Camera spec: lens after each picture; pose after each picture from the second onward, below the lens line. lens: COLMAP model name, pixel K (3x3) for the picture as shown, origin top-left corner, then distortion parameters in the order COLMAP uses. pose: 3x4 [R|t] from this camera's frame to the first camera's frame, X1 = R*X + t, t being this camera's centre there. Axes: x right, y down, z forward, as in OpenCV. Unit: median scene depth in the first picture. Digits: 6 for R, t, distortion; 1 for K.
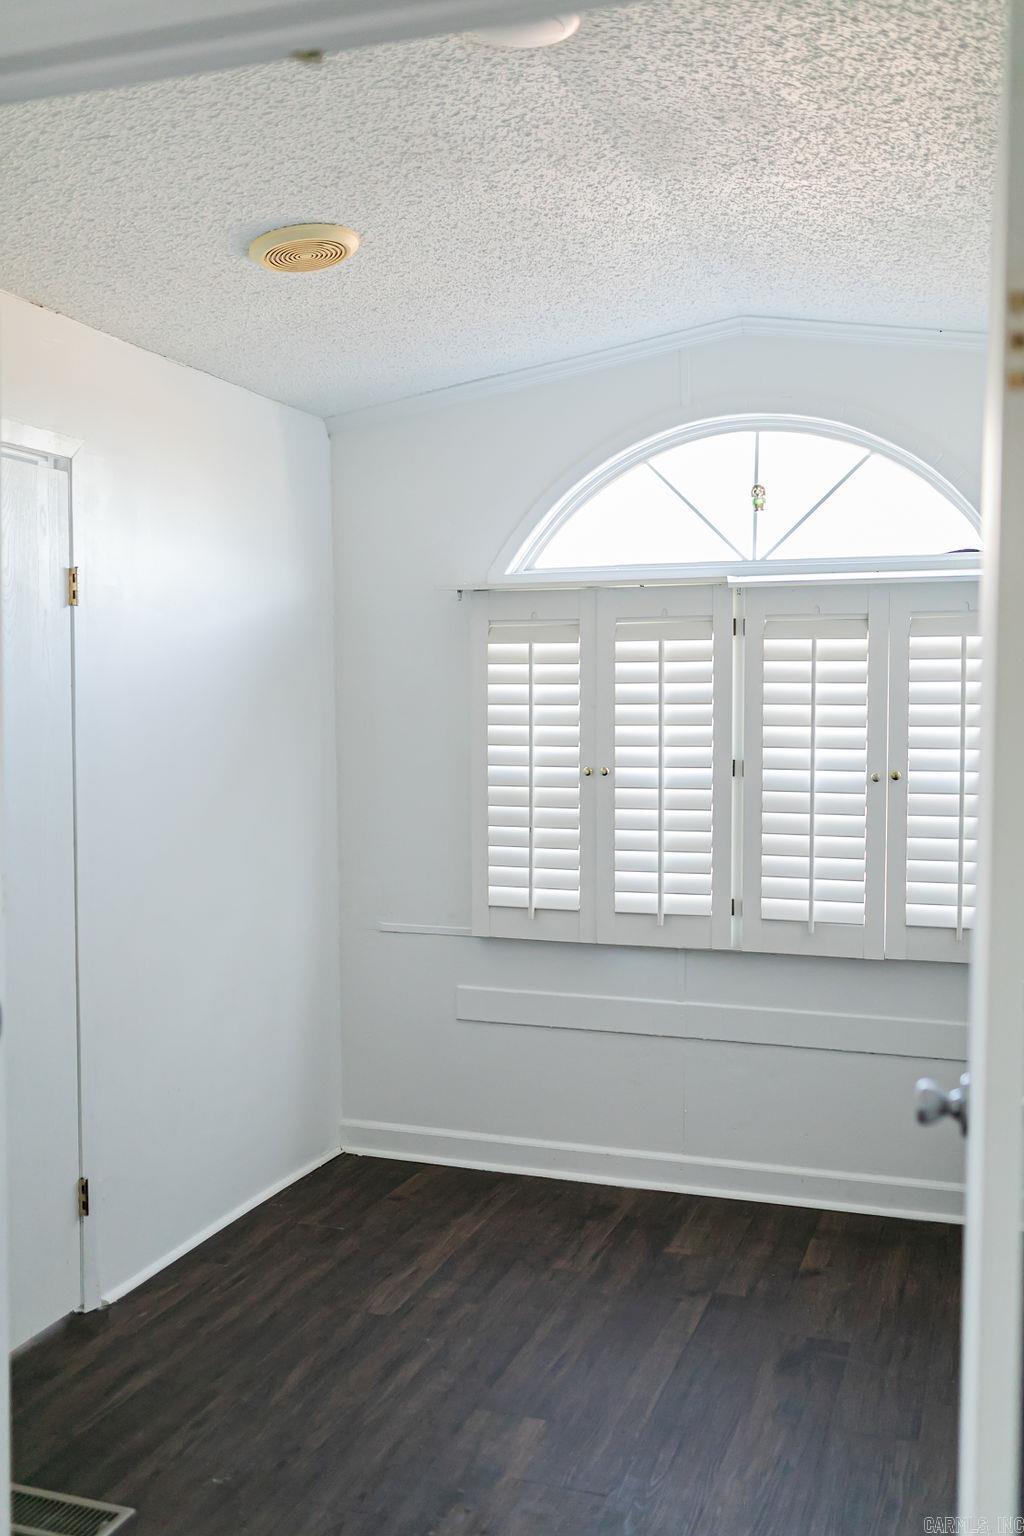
lens RADIAL K [[1470.5, 0, 525.5], [0, 1470.5, 774.5], [0, 0, 1]] dist [-0.023190, 0.028330]
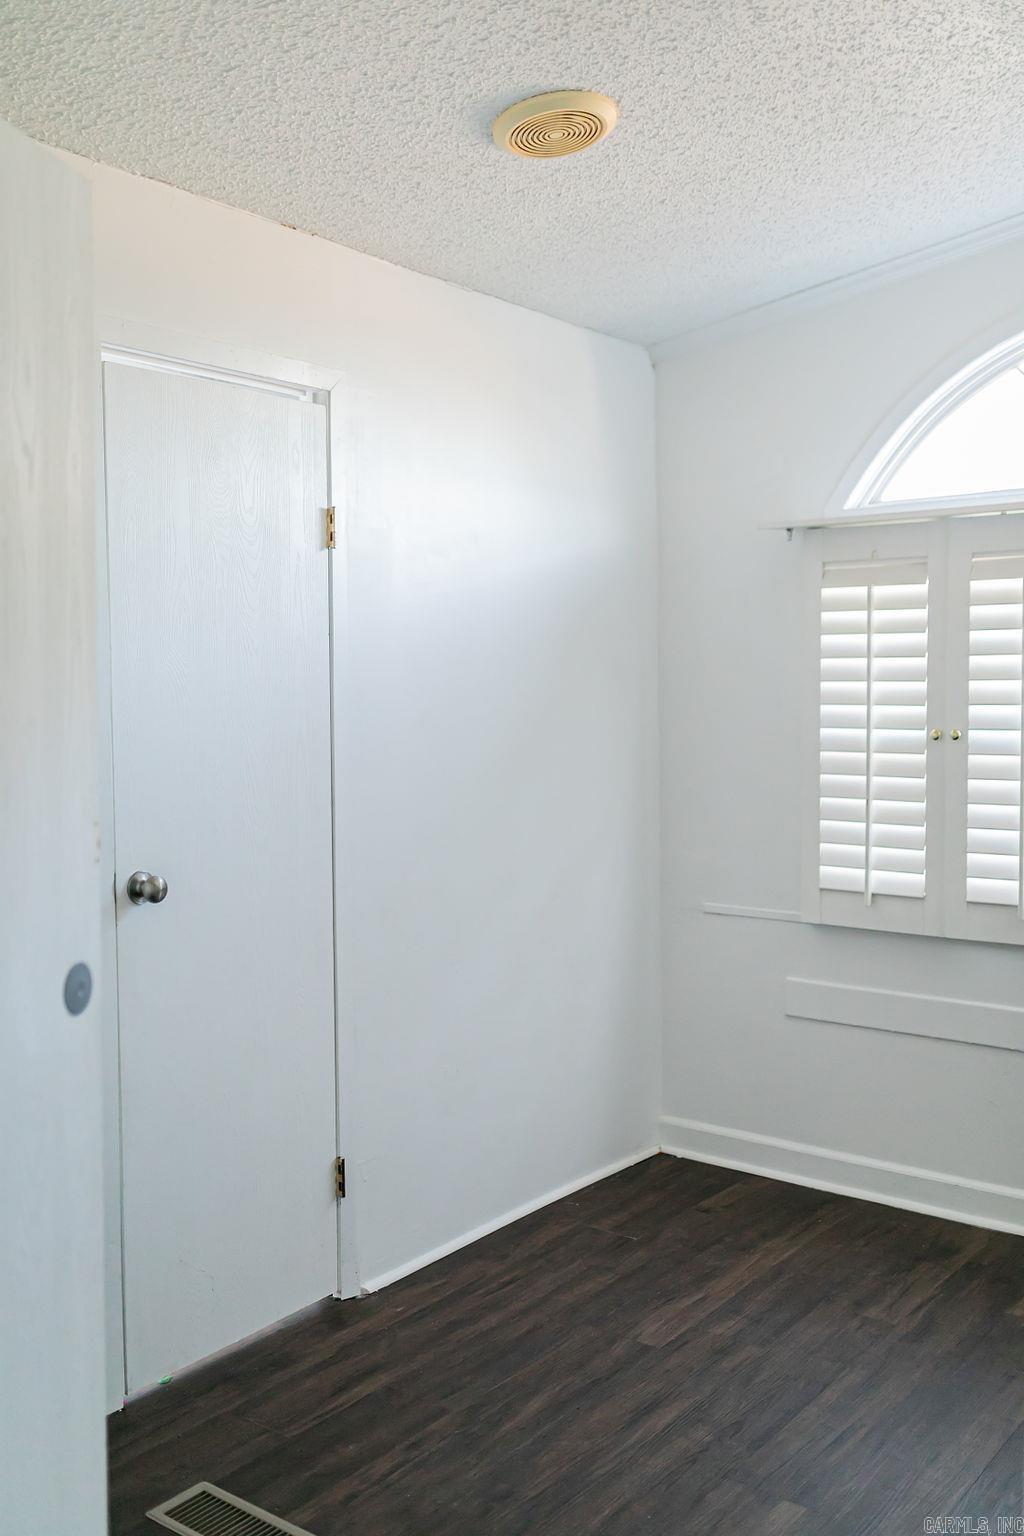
lens RADIAL K [[1446.0, 0, 511.4], [0, 1446.0, 773.3], [0, 0, 1]] dist [-0.012631, 0.010128]
pose [[0.946275, 0.013936, -0.323062, 0.086862], [-0.010980, 0.999880, 0.010971, 0.014794], [0.323176, -0.006835, 0.946314, 0.138698]]
